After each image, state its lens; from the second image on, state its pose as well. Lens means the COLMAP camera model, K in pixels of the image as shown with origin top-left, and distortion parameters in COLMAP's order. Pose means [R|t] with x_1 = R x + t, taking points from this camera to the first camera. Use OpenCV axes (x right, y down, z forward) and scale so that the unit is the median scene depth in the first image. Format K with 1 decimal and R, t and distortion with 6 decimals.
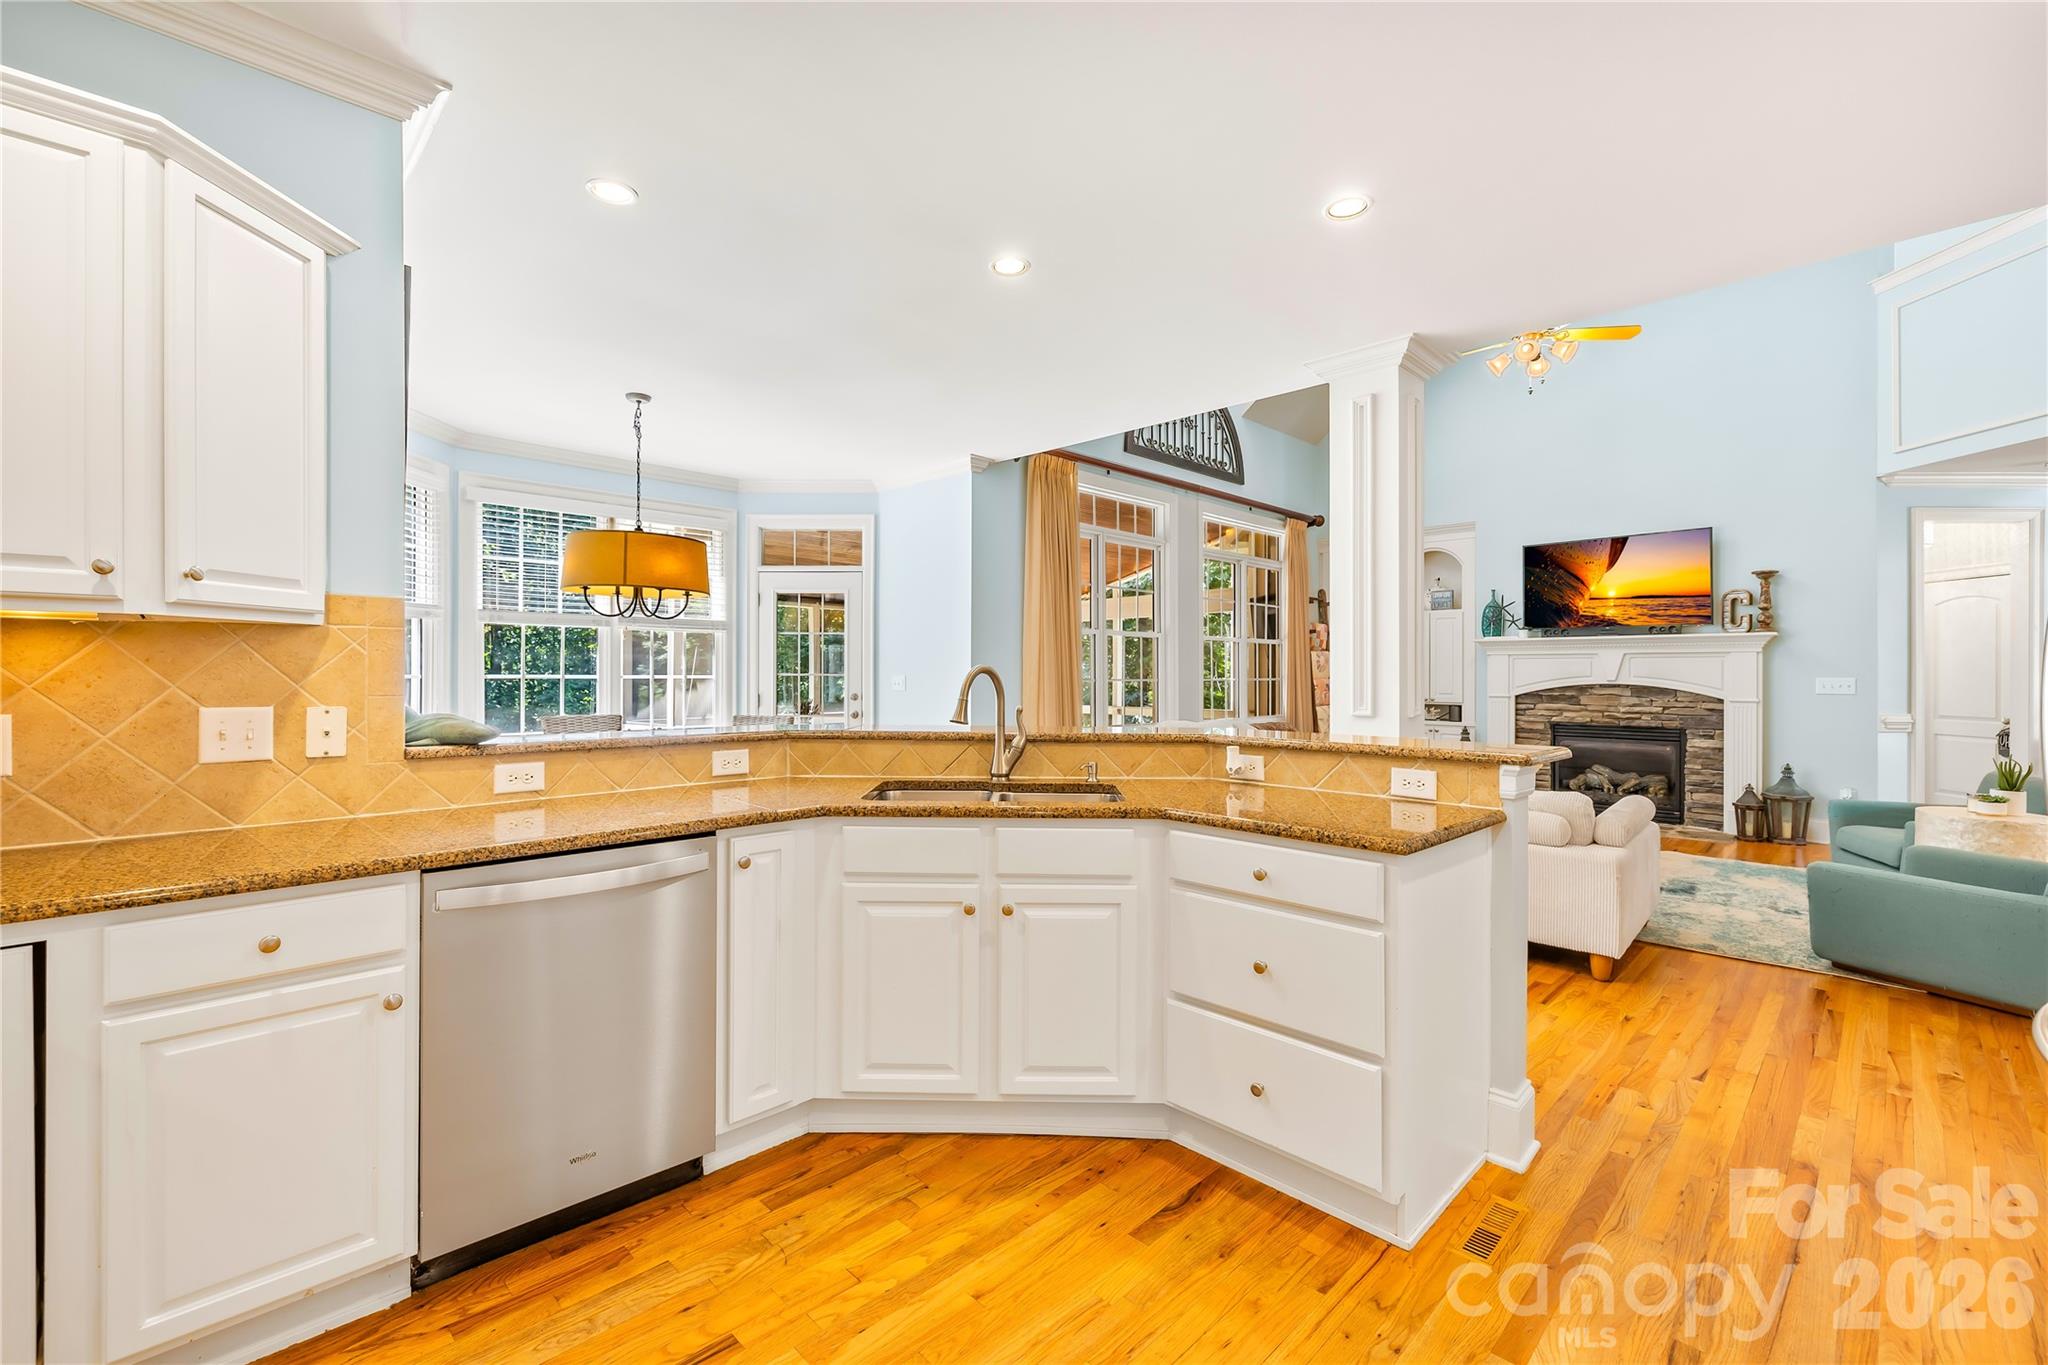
lens RADIAL K [[878.1, 0, 1004.5], [0, 878.1, 673.6], [0, 0, 1]] dist [0.001308, -0.000112]
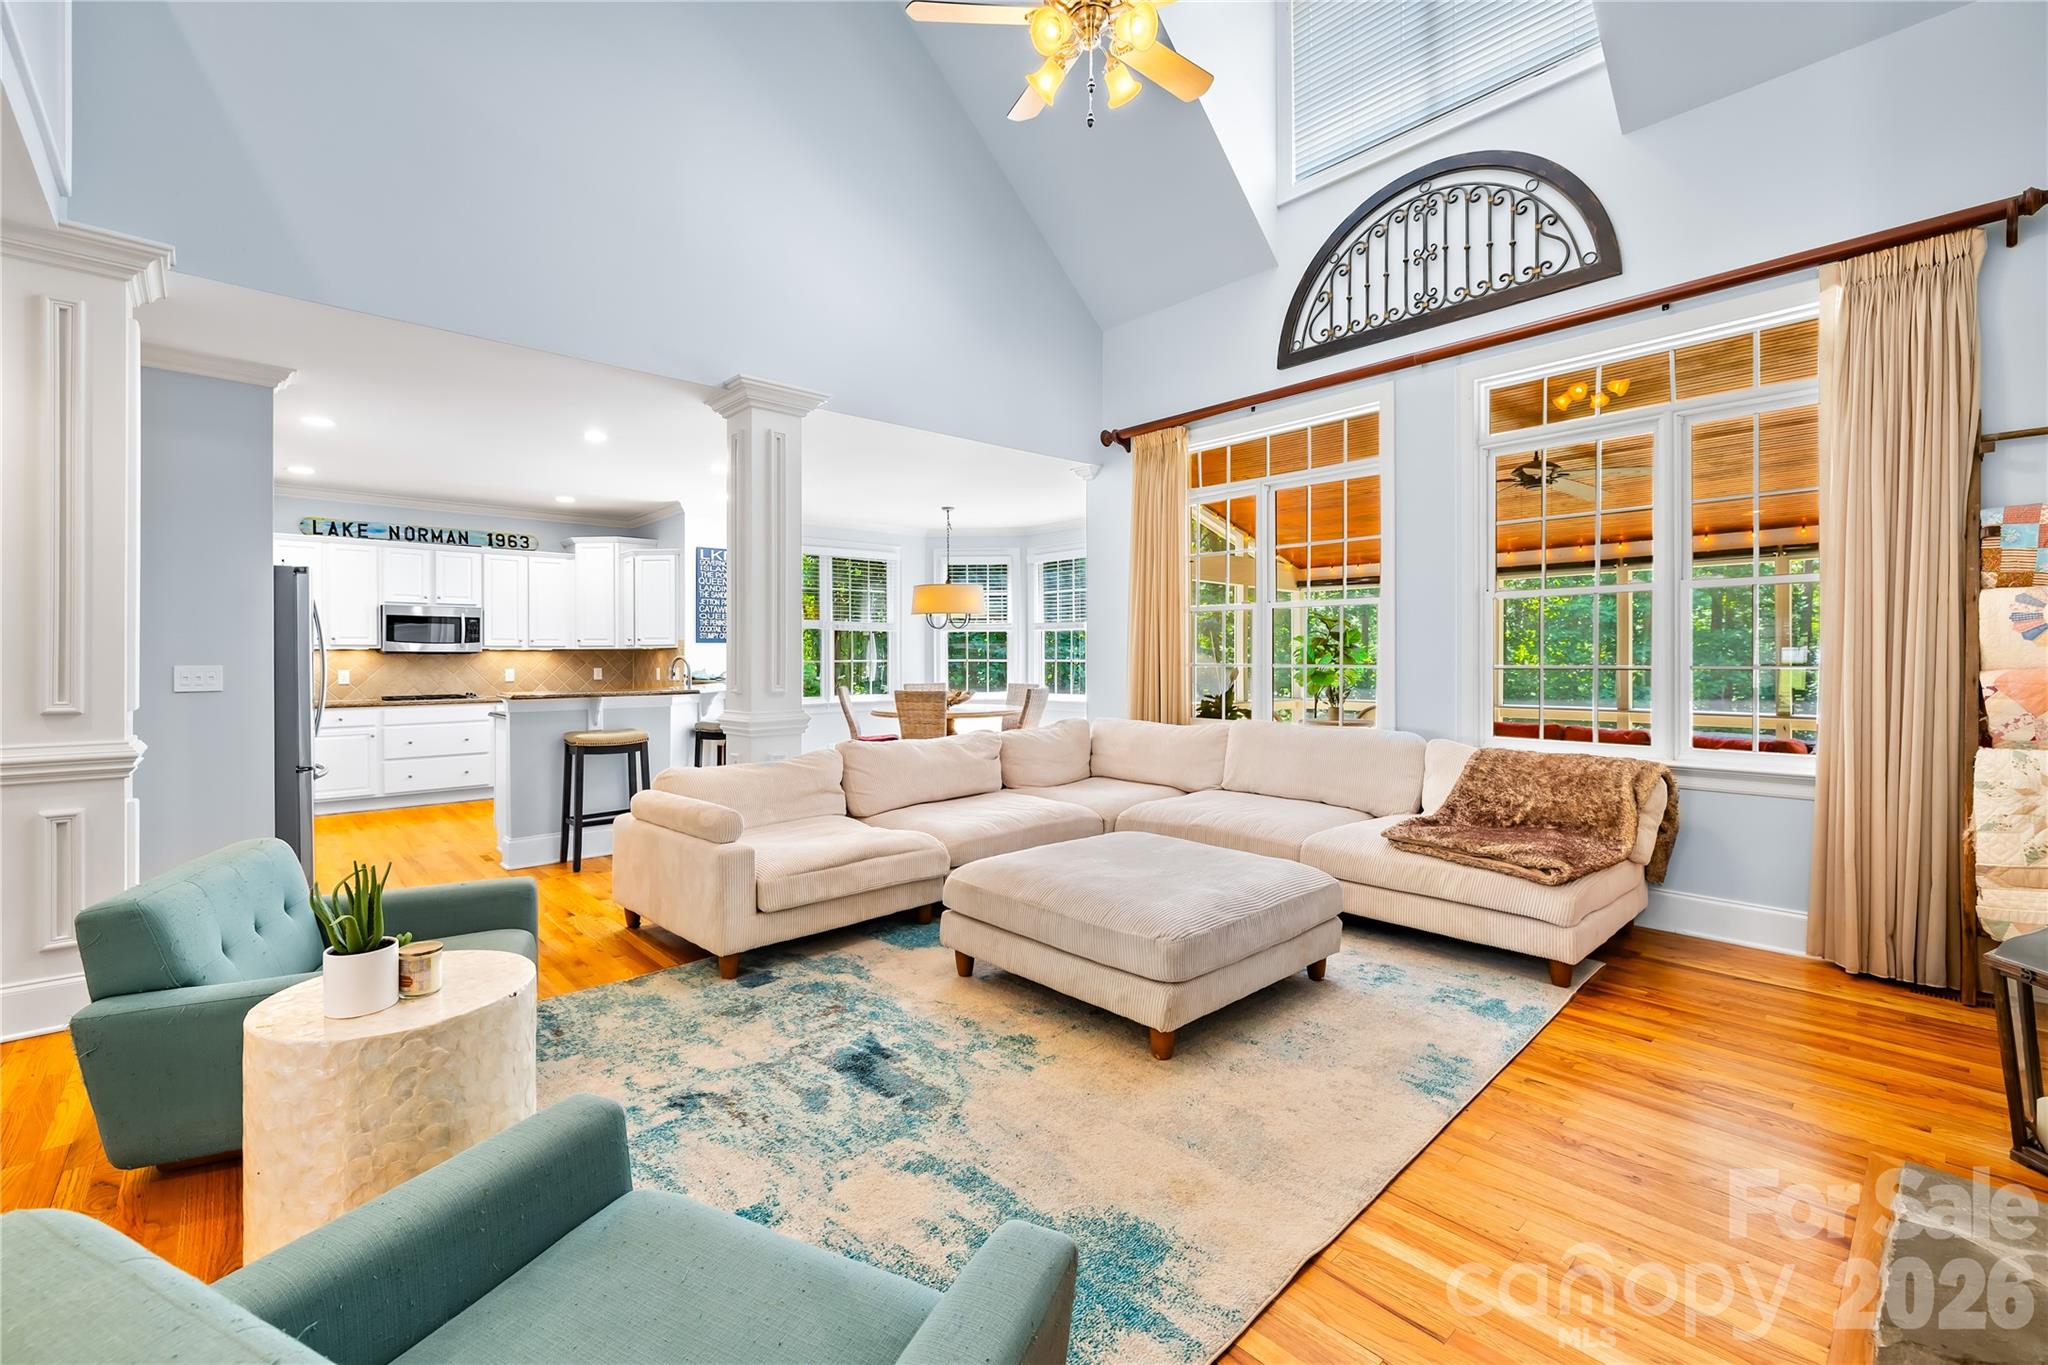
lens RADIAL K [[878.1, 0, 990.9], [0, 878.1, 658.9], [0, 0, 1]] dist [0.001308, -0.000112]
pose [[-0.071820, -0.001892, -0.997416, 0.942798], [0.002213, 0.999995, -0.002056, 0.002947], [0.997415, -0.002355, -0.071815, 0.814275]]
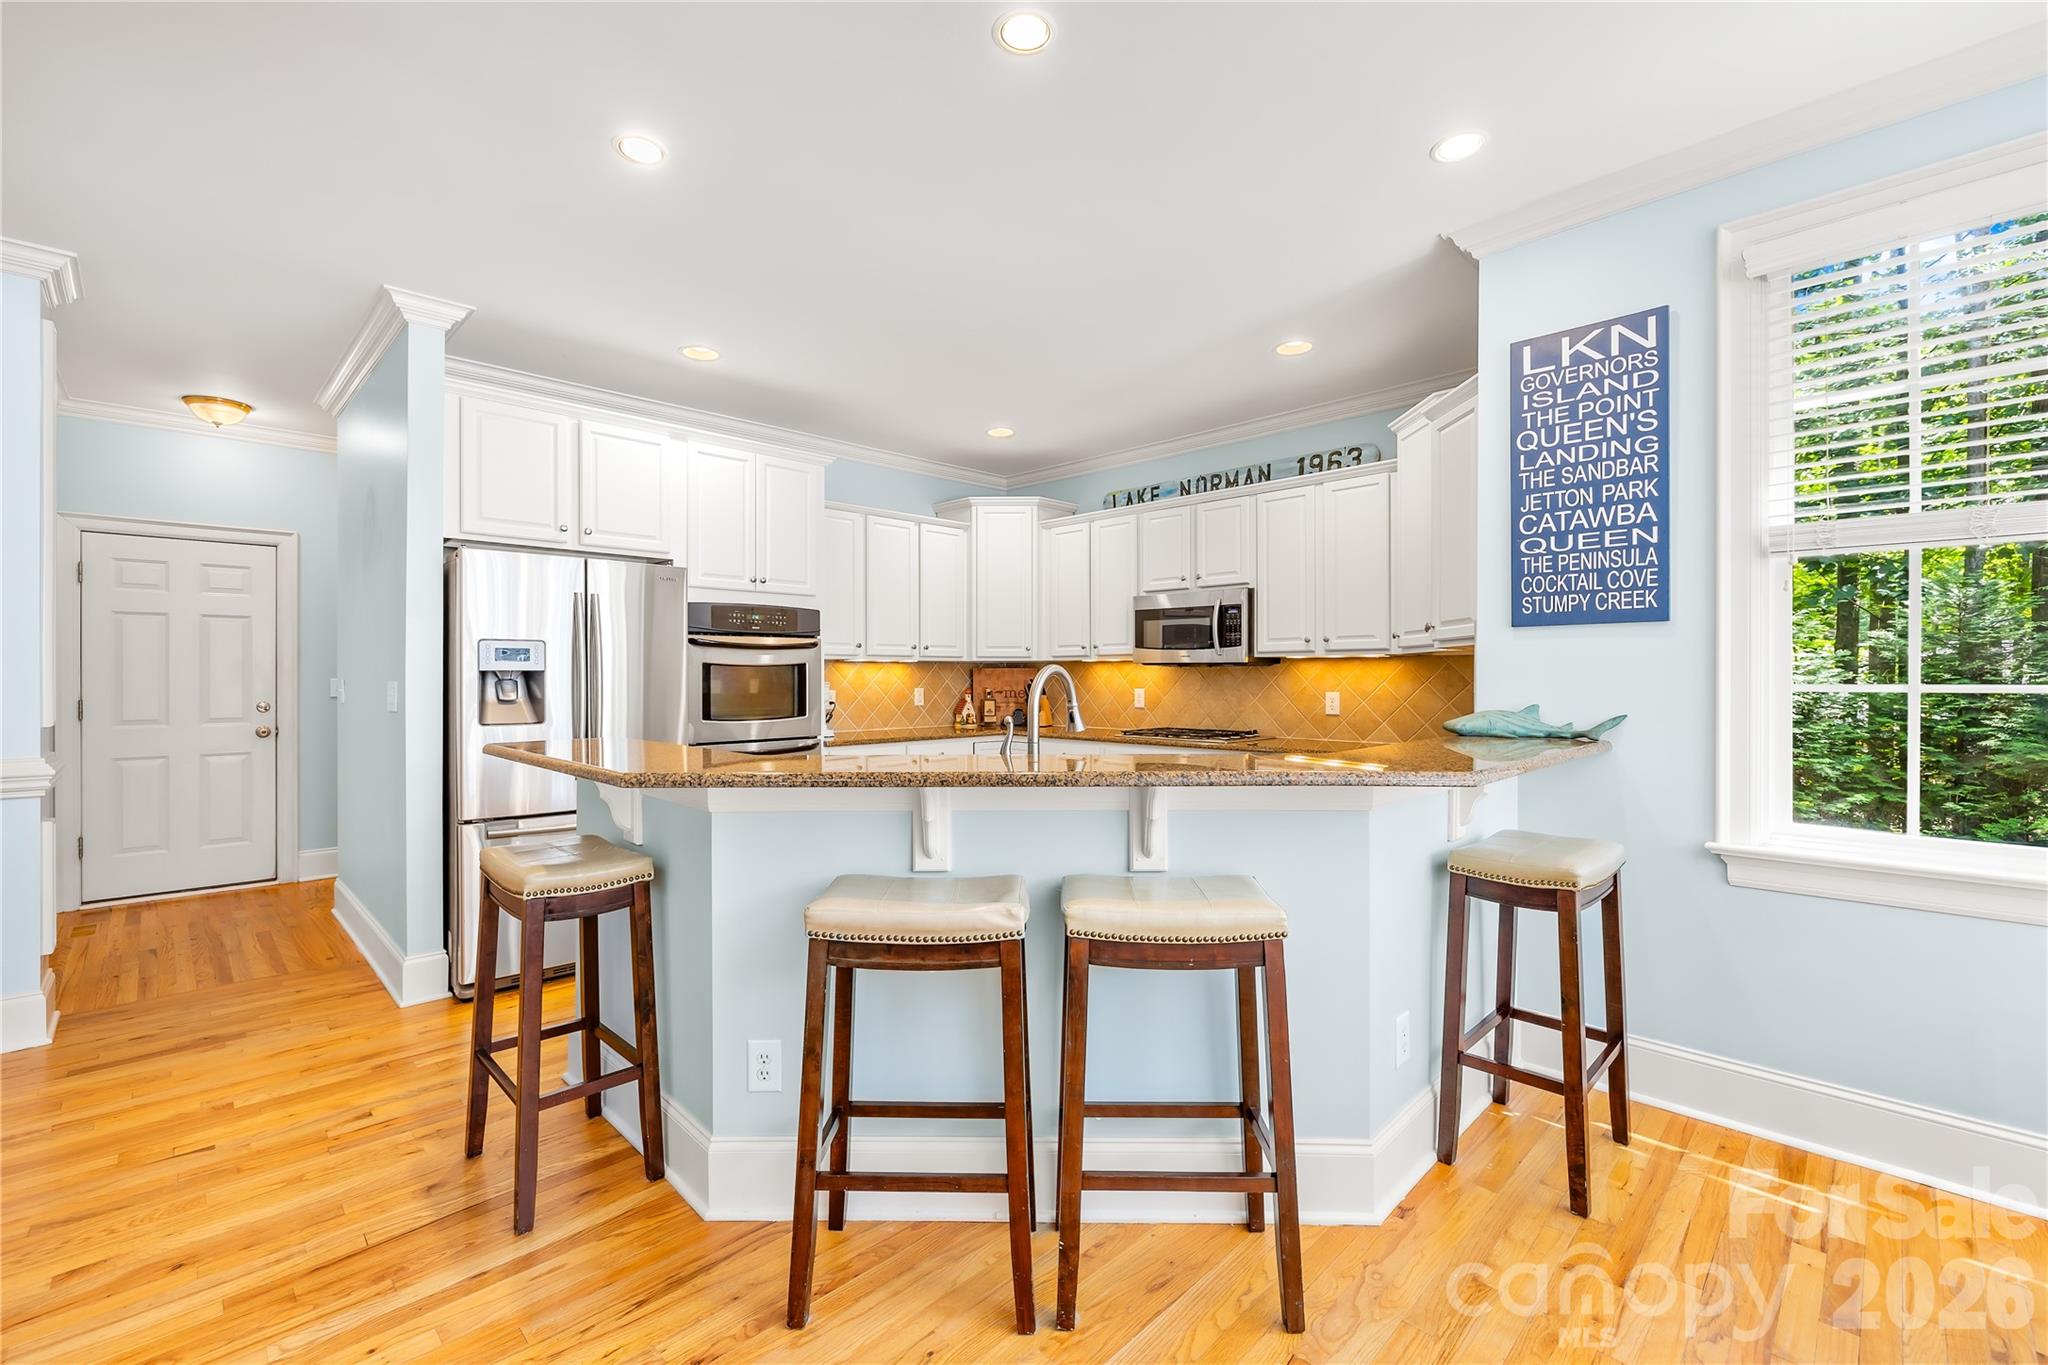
lens RADIAL K [[878.1, 0, 1025.0], [0, 878.1, 683.0], [0, 0, 1]] dist [0.001308, -0.000112]
pose [[-0.999928, -0.002228, -0.011816, -0.020027], [-0.002319, 0.999968, 0.007662, 0.001214], [0.011798, 0.007689, -0.999901, 0.739269]]
